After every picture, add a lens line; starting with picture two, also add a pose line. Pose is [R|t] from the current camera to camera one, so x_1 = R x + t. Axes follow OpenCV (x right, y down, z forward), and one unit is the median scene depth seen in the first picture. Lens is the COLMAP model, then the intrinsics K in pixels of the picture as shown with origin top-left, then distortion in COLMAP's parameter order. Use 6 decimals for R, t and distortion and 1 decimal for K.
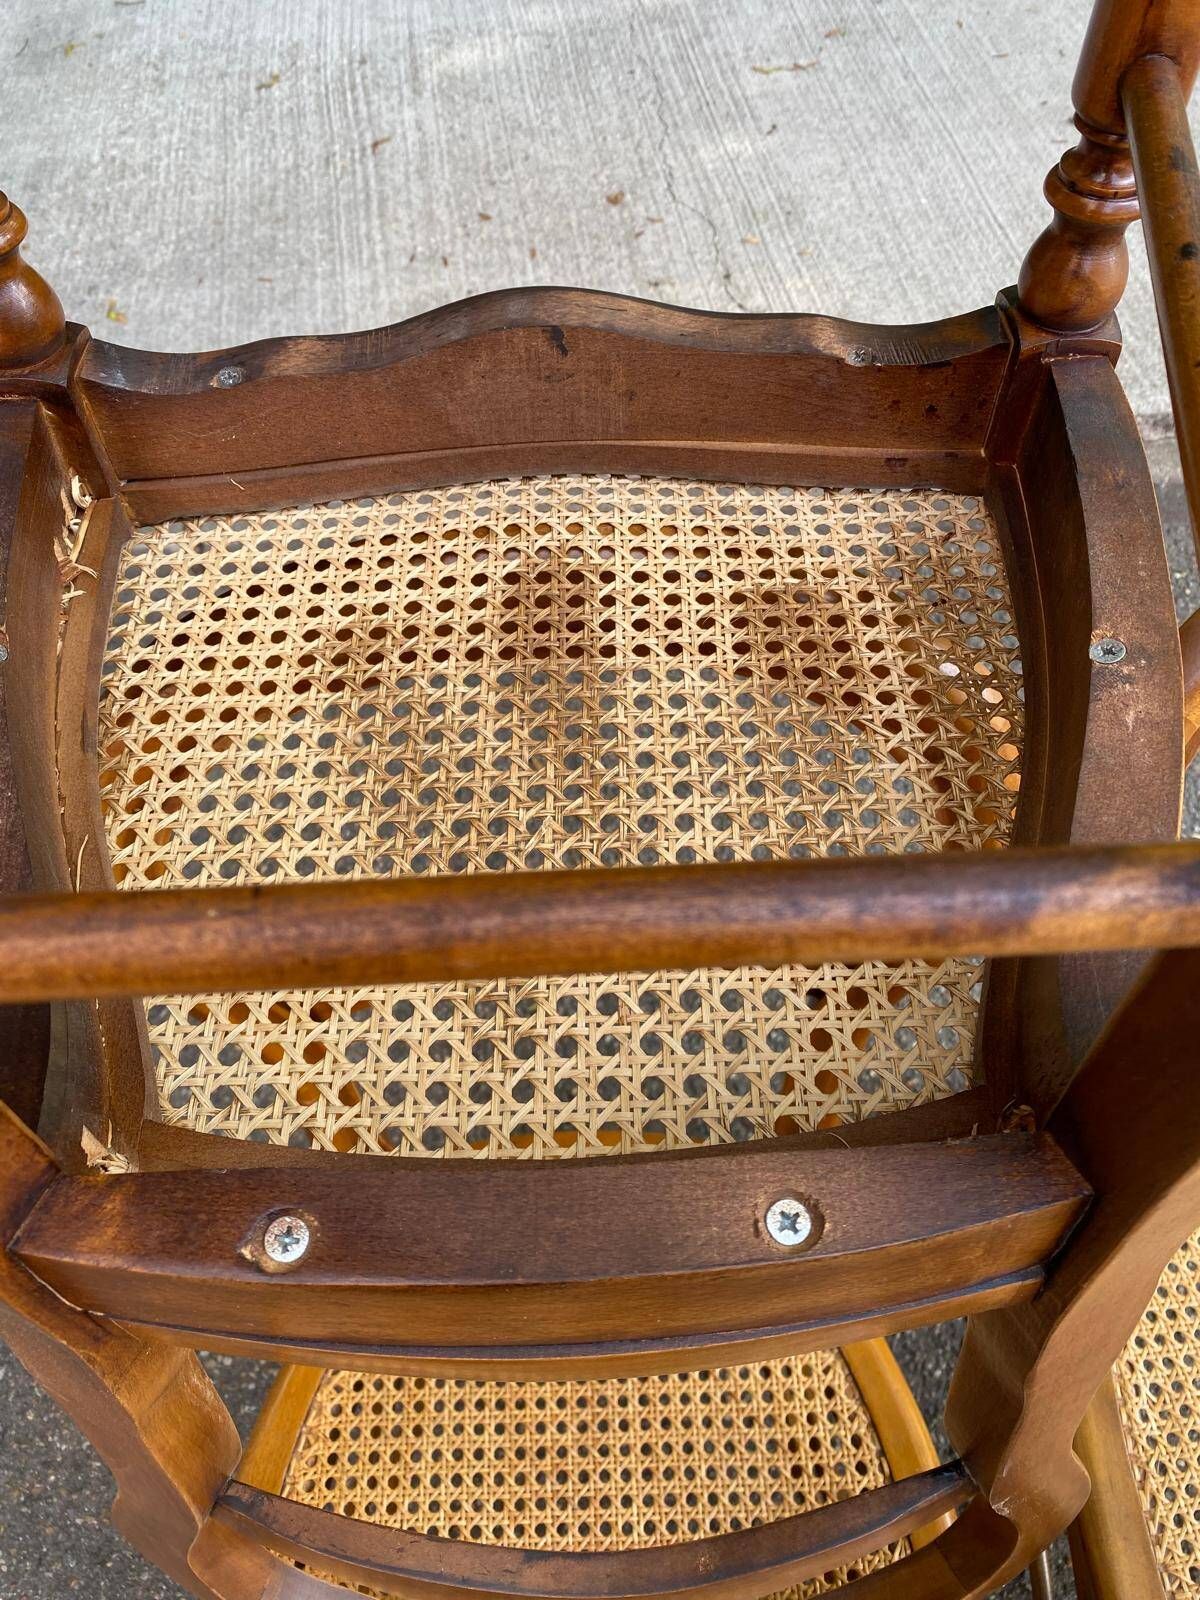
lens RADIAL K [[1211.3, 0, 595.9], [0, 1211.3, 774.0], [0, 0, 1]] dist [0.009756, -0.012332]
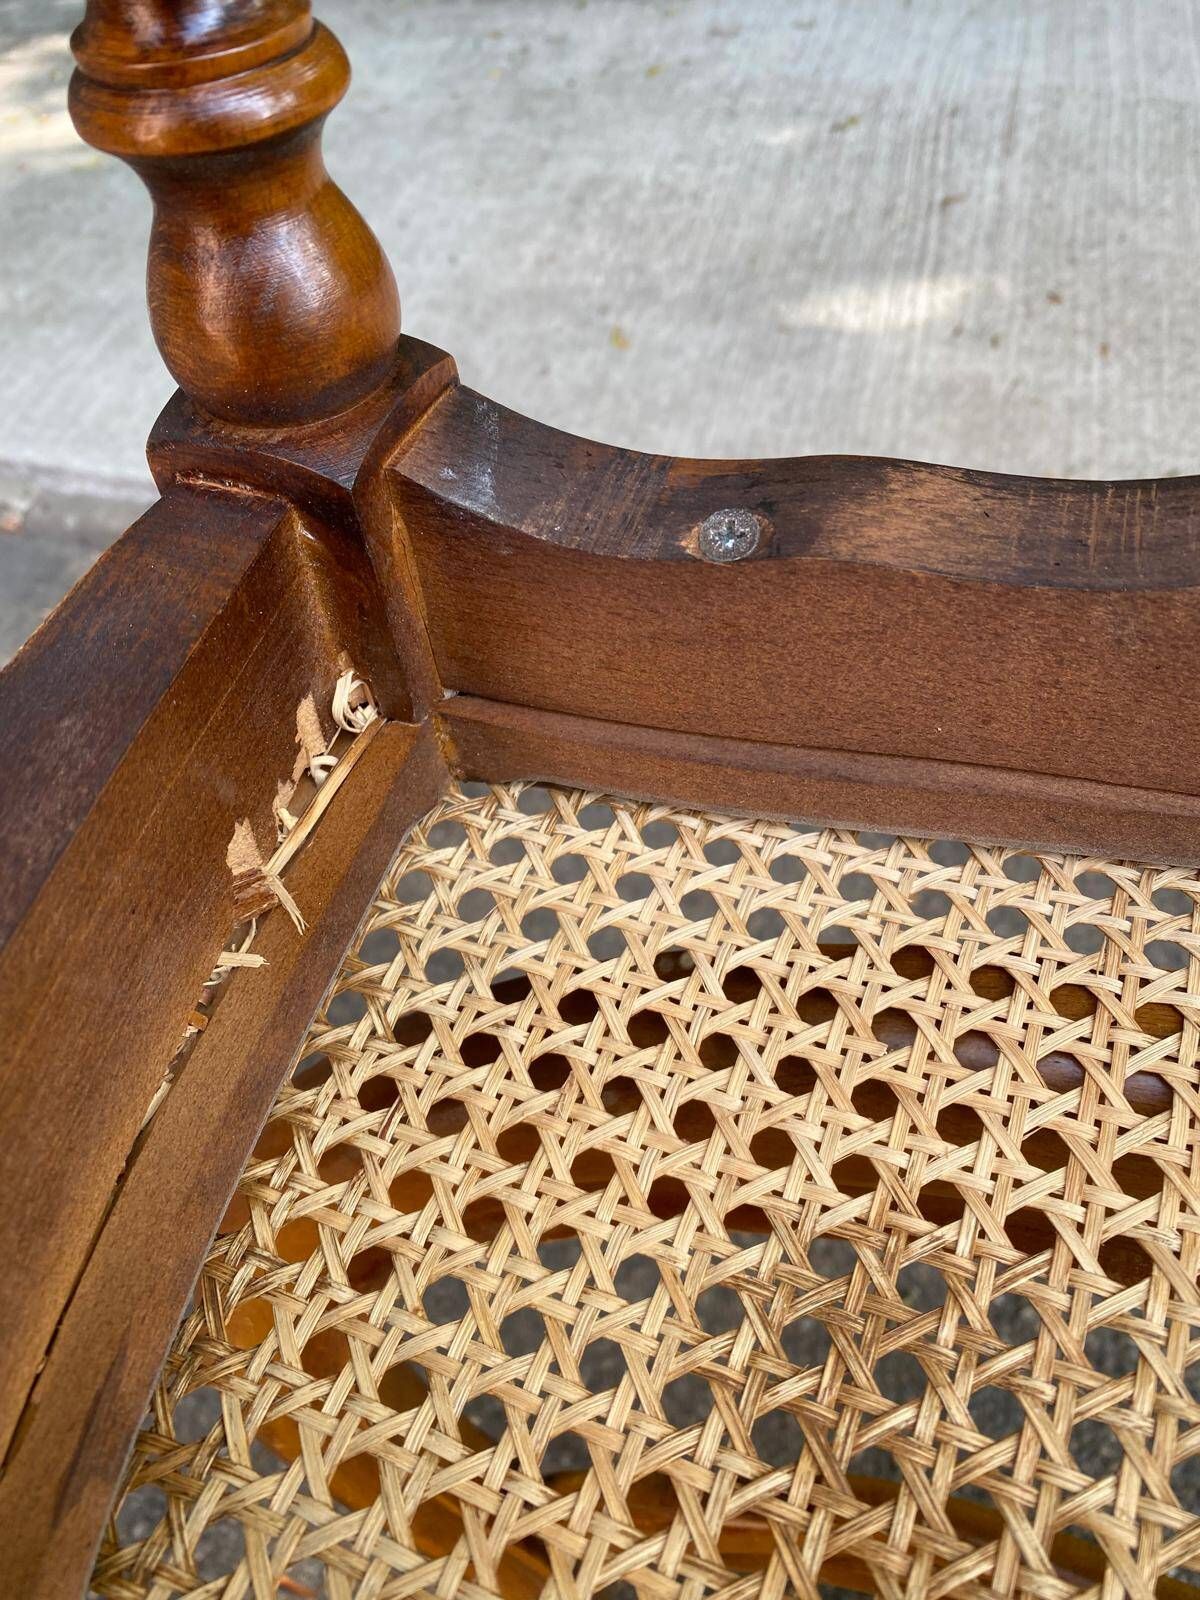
lens RADIAL K [[1211.3, 0, 617.3], [0, 1211.3, 785.8], [0, 0, 1]] dist [0.009756, -0.012332]
pose [[0.922472, 0.260344, -0.285072, -0.086192], [-0.271226, 0.962515, 0.001357, -0.102216], [0.274739, 0.076067, 0.958505, 0.262826]]
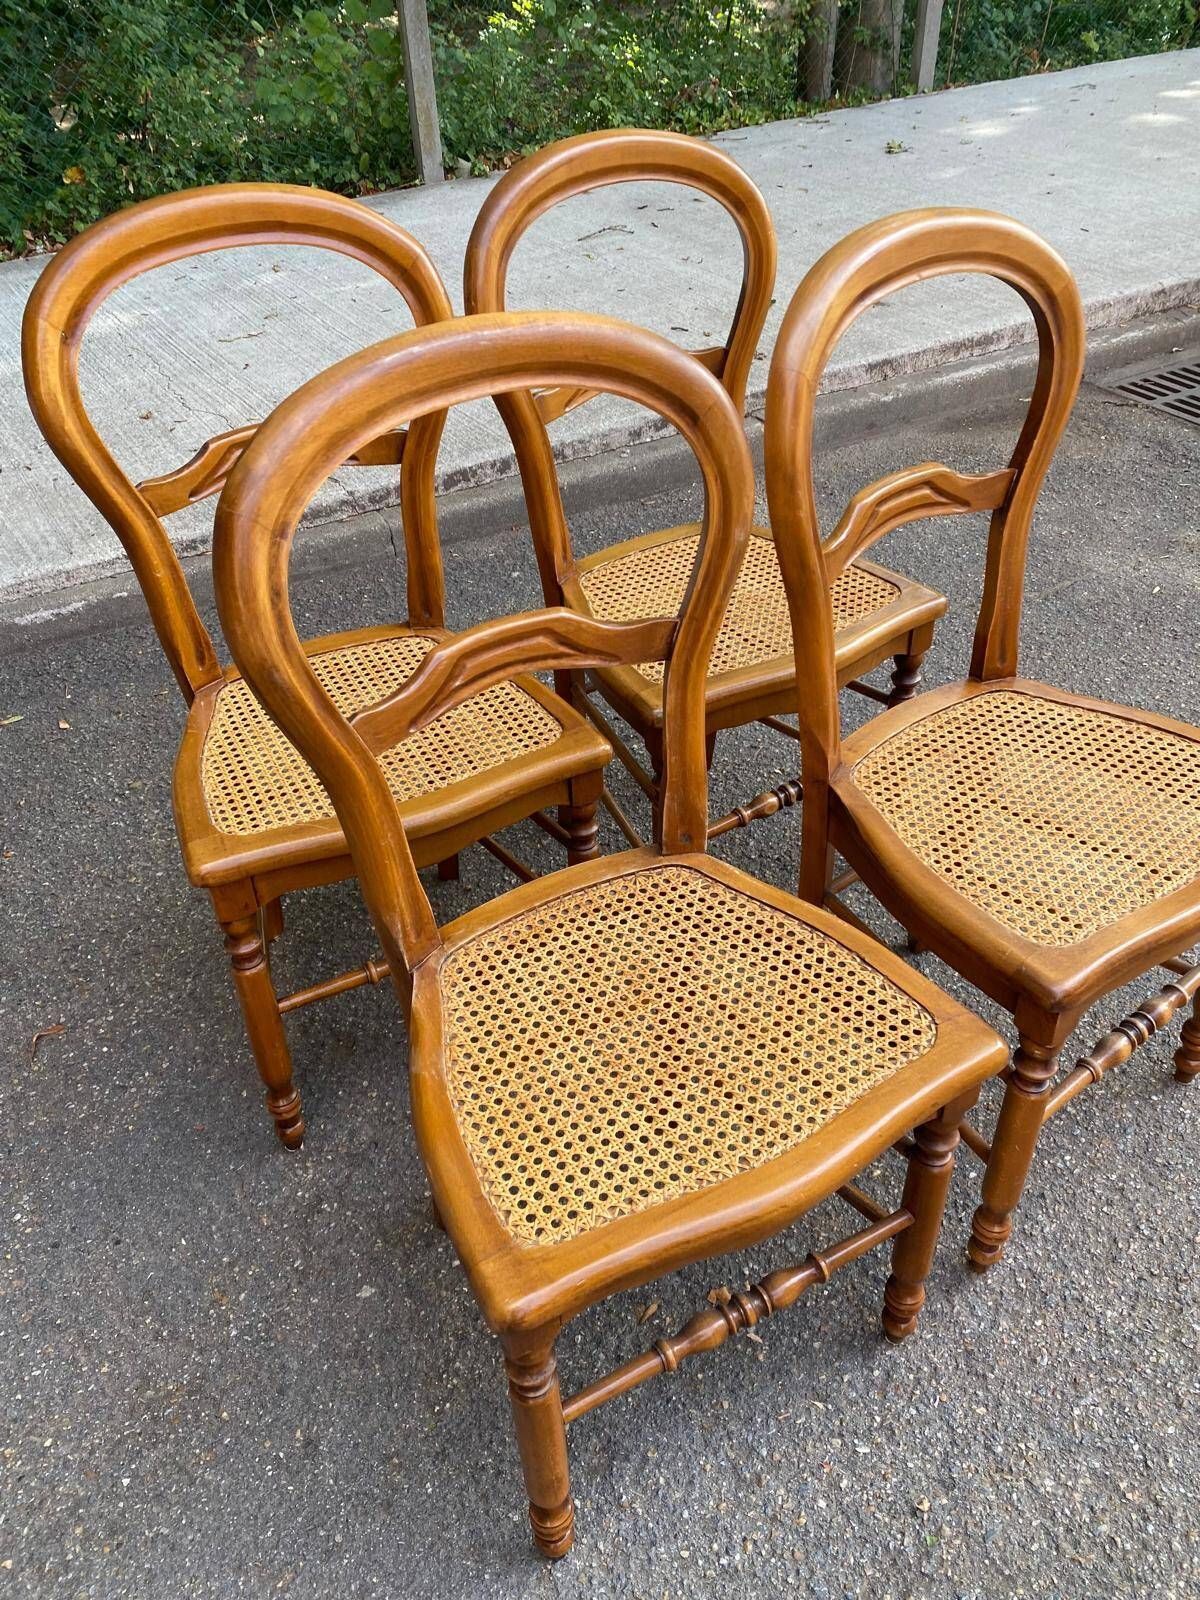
lens RADIAL K [[1211.3, 0, 590.9], [0, 1211.3, 805.9], [0, 0, 1]] dist [0.009756, -0.012332]
pose [[0.901532, -0.257382, 0.347843, -0.240020], [0.342988, 0.915152, -0.211793, 0.774862], [-0.263817, 0.310244, 0.913317, -0.489639]]
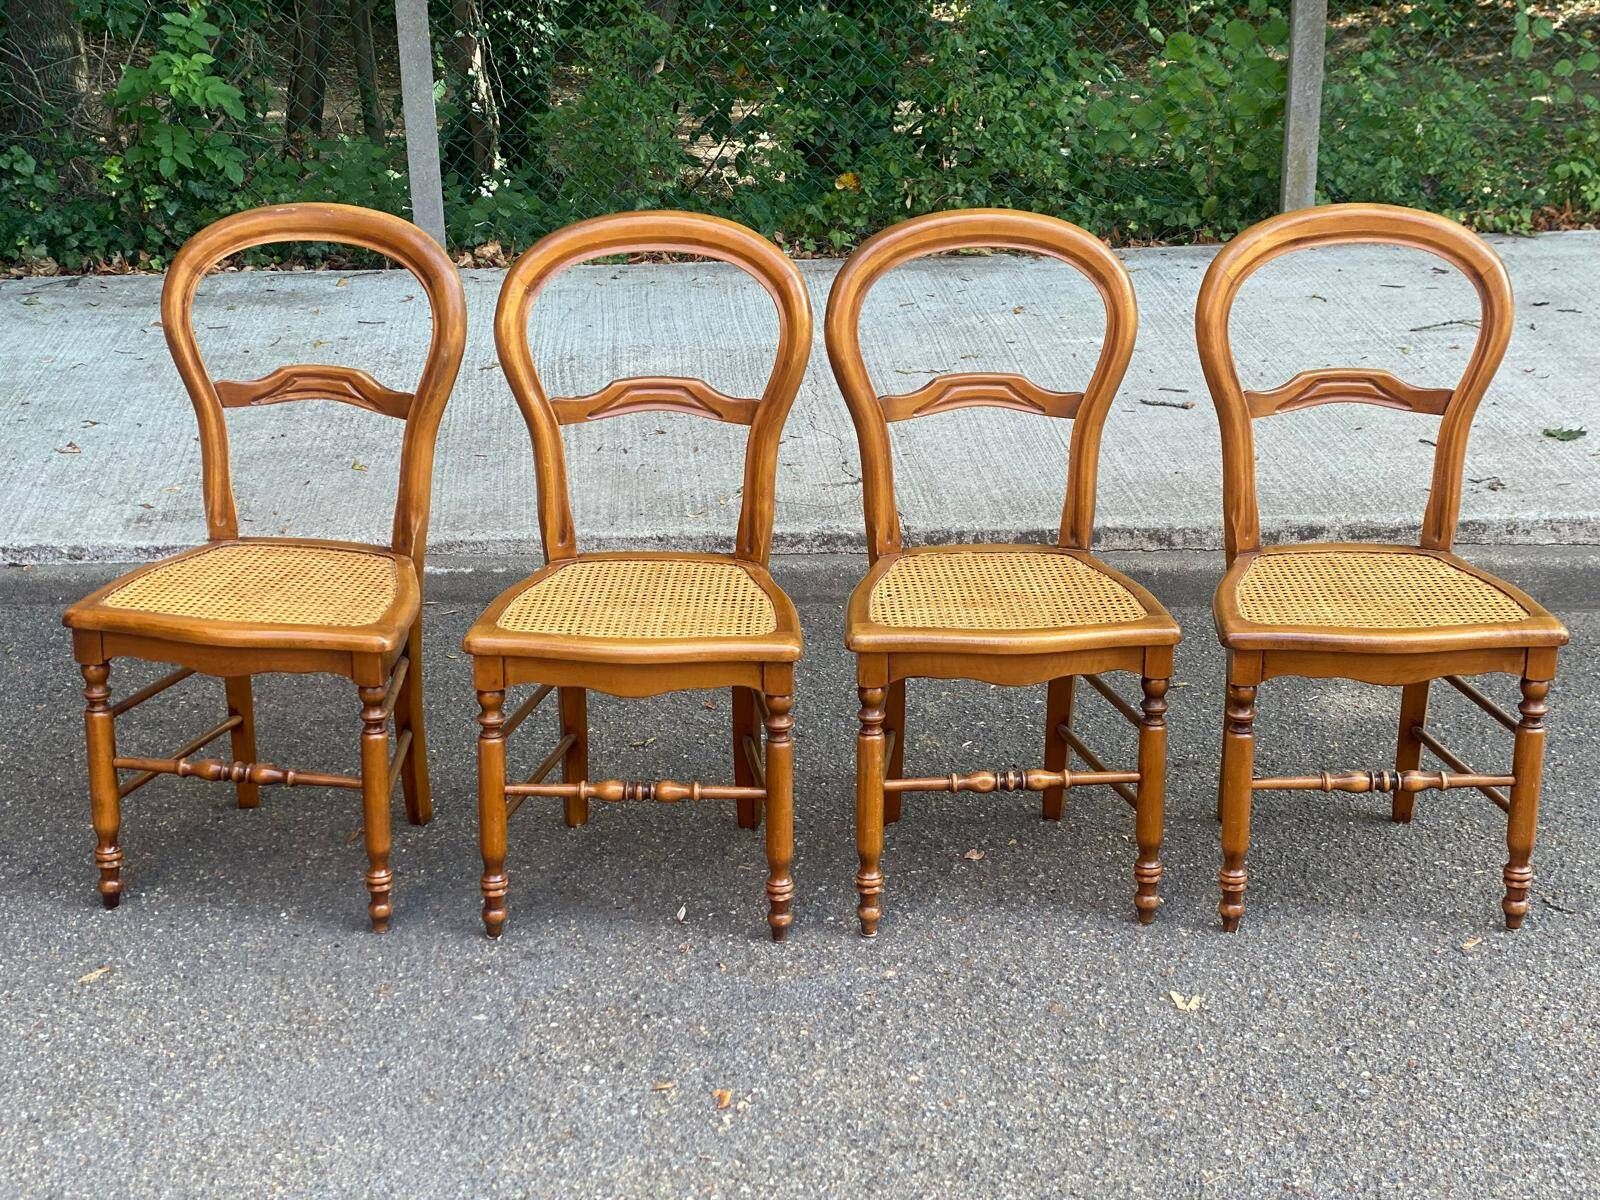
lens RADIAL K [[2355.7, 0, 807.3], [0, 2355.7, 589.5], [0, 0, 1]] dist [0.128036, 0.000000]
pose [[0.997868, 0.054075, -0.036552, 0.306719], [-0.065268, 0.830933, -0.552531, 1.971792], [0.000494, 0.553738, 0.832691, -1.819093]]
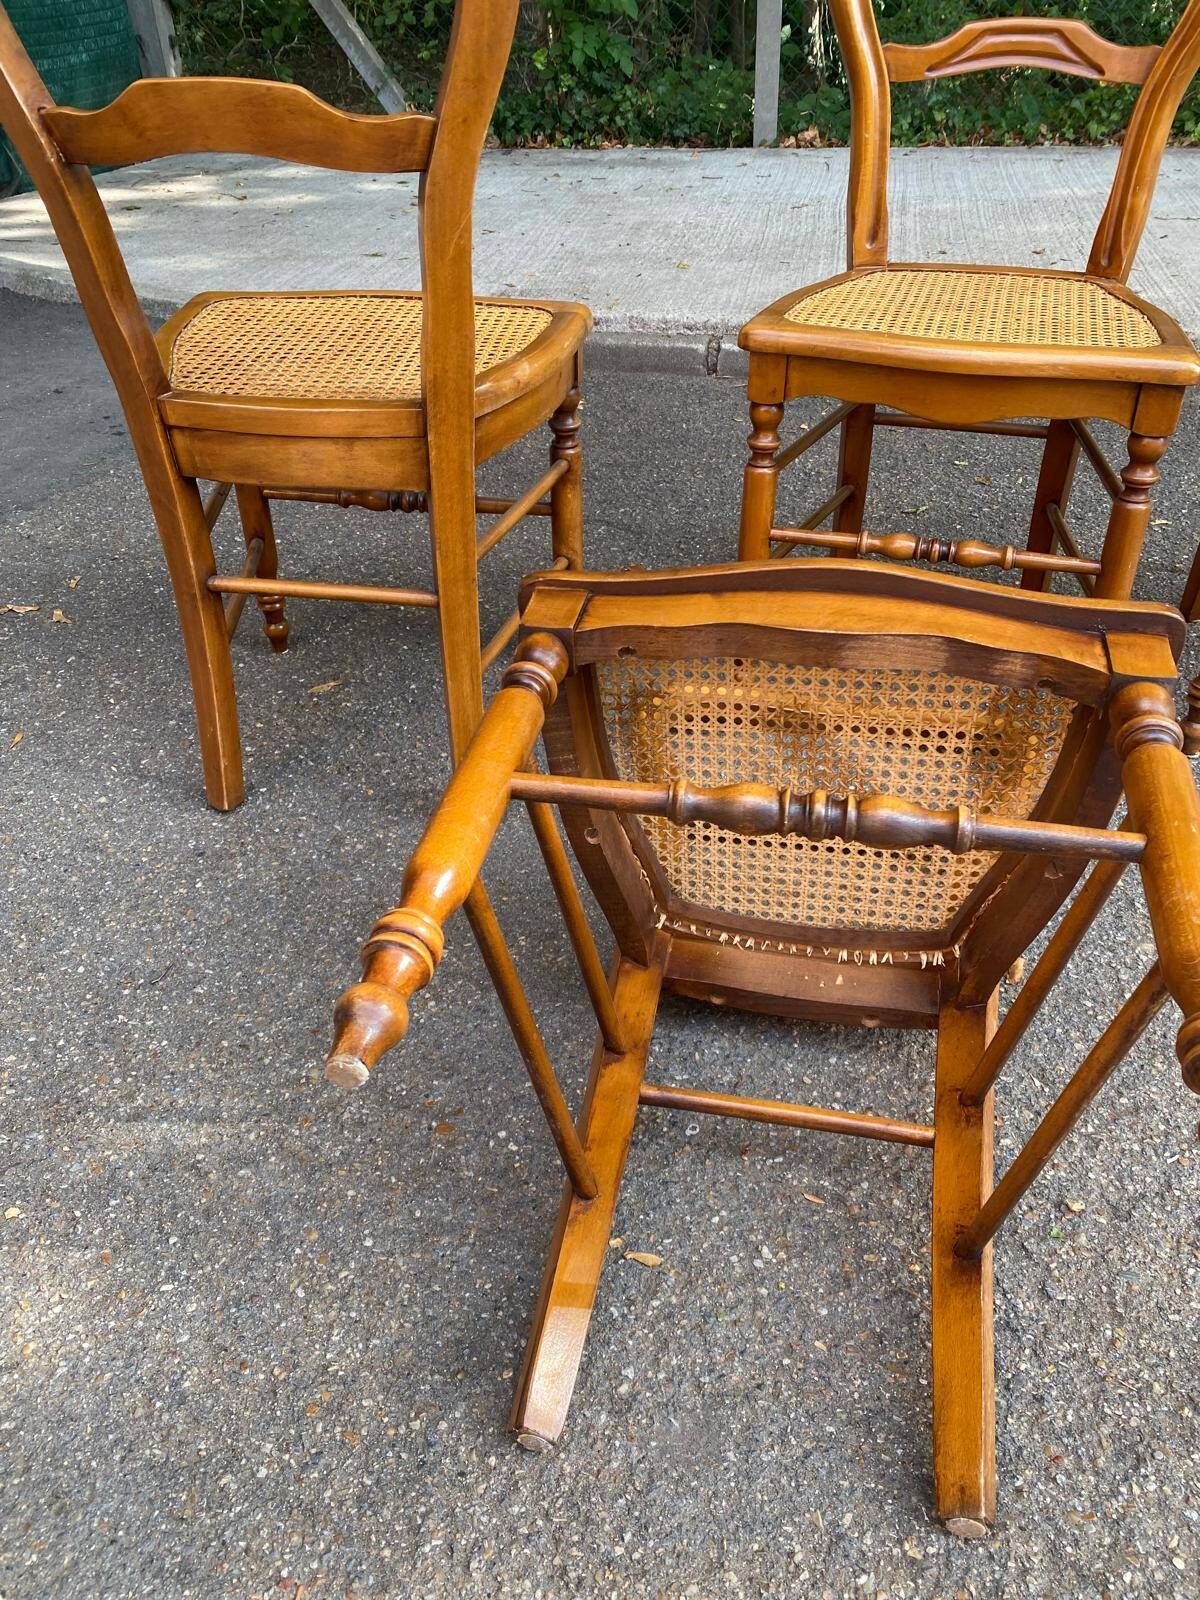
lens RADIAL K [[1211.3, 0, 614.4], [0, 1211.3, 794.9], [0, 0, 1]] dist [0.009756, -0.012332]
pose [[0.946718, 0.205244, -0.248192, 0.056927], [-0.271291, 0.923526, -0.271111, 1.230884], [0.173568, 0.323998, 0.930000, -0.372884]]
